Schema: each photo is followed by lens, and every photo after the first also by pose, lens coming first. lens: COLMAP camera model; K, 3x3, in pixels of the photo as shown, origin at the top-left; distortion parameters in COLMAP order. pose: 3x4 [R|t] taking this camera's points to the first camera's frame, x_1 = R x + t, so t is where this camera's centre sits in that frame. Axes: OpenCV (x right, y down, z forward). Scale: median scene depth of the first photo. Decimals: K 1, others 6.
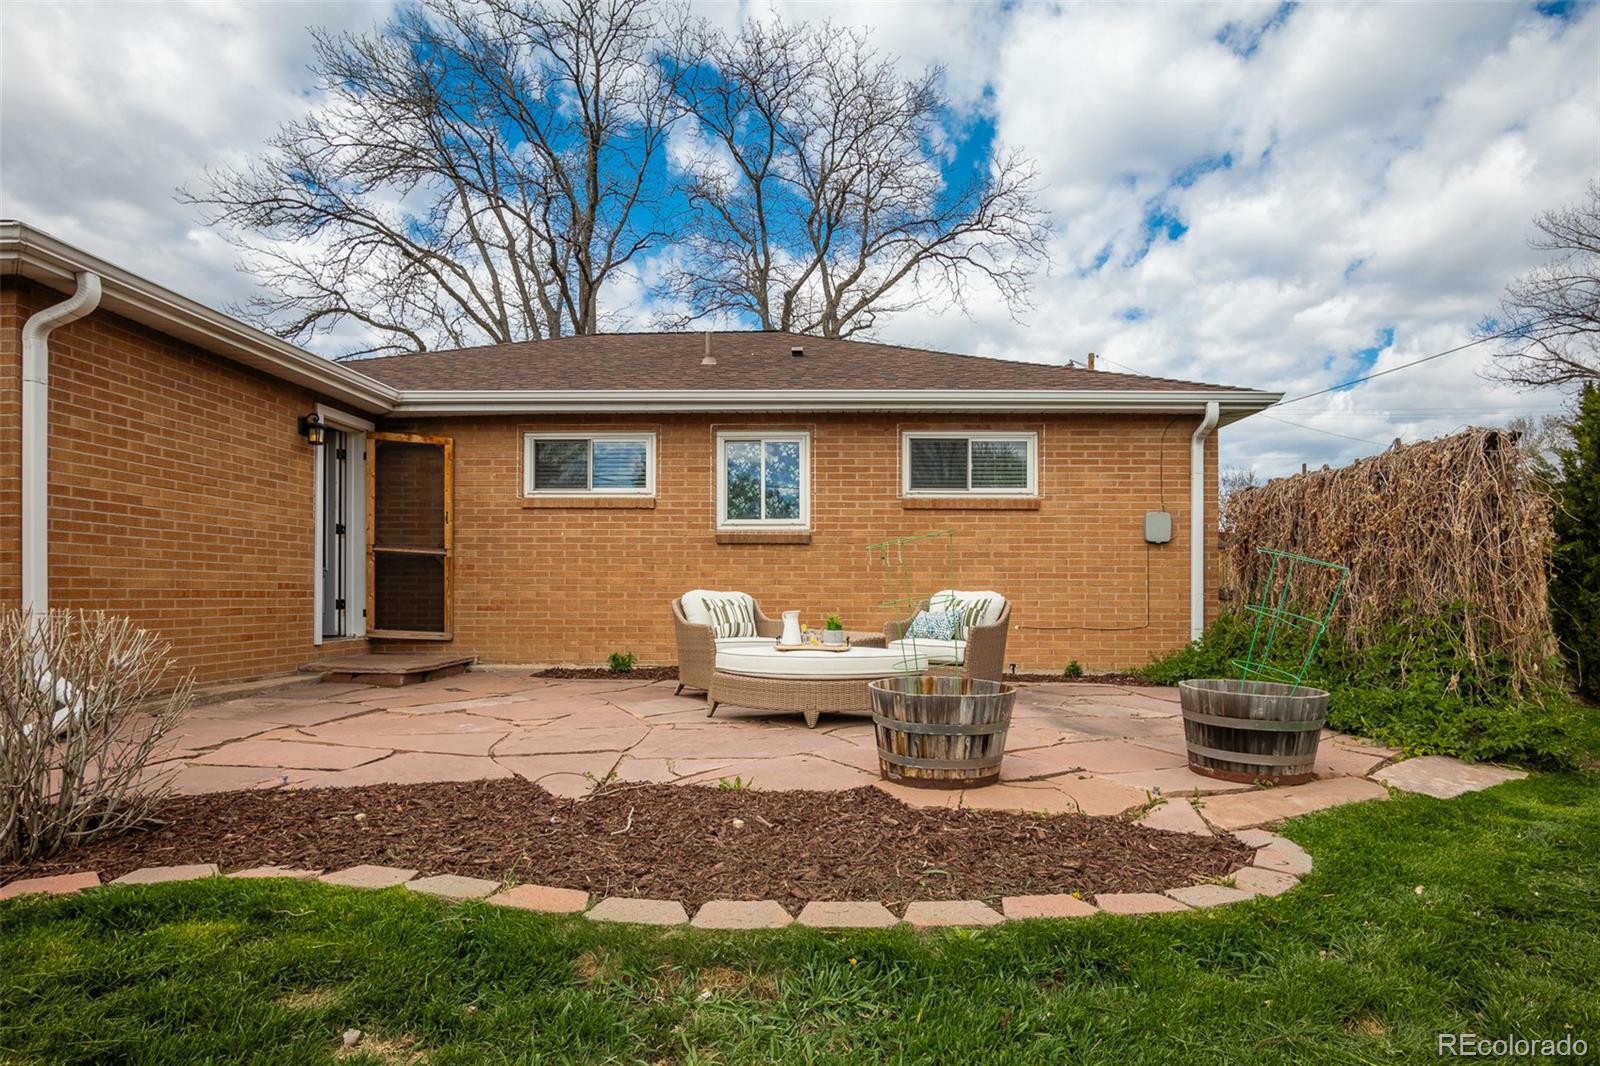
lens RADIAL K [[929.1, 0, 820.5], [0, 929.1, 585.7], [0, 0, 1]] dist [-0.027648, 0.000832]
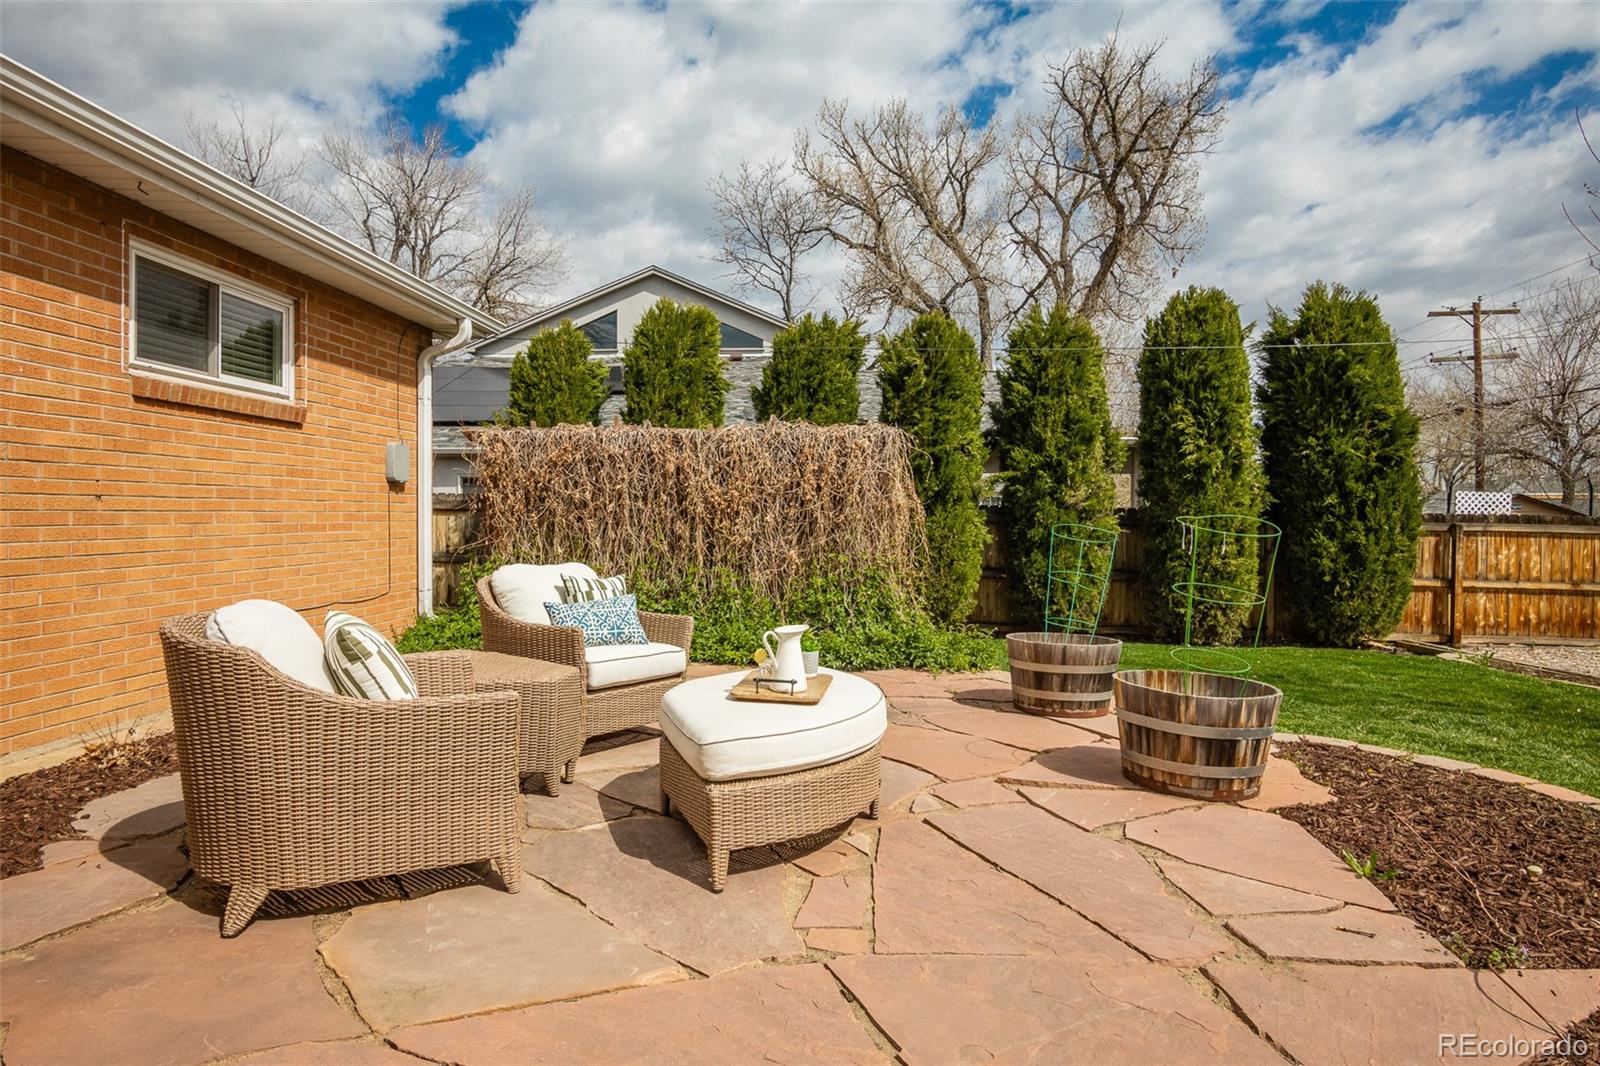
lens RADIAL K [[913.2, 0, 797.0], [0, 913.2, 518.9], [0, 0, 1]] dist [-0.027771, 0.004007]
pose [[0.047525, -0.007939, 0.998839, -0.365925], [-0.010761, 0.999906, 0.008459, -0.026407], [-0.998812, -0.011150, 0.047435, 0.627378]]
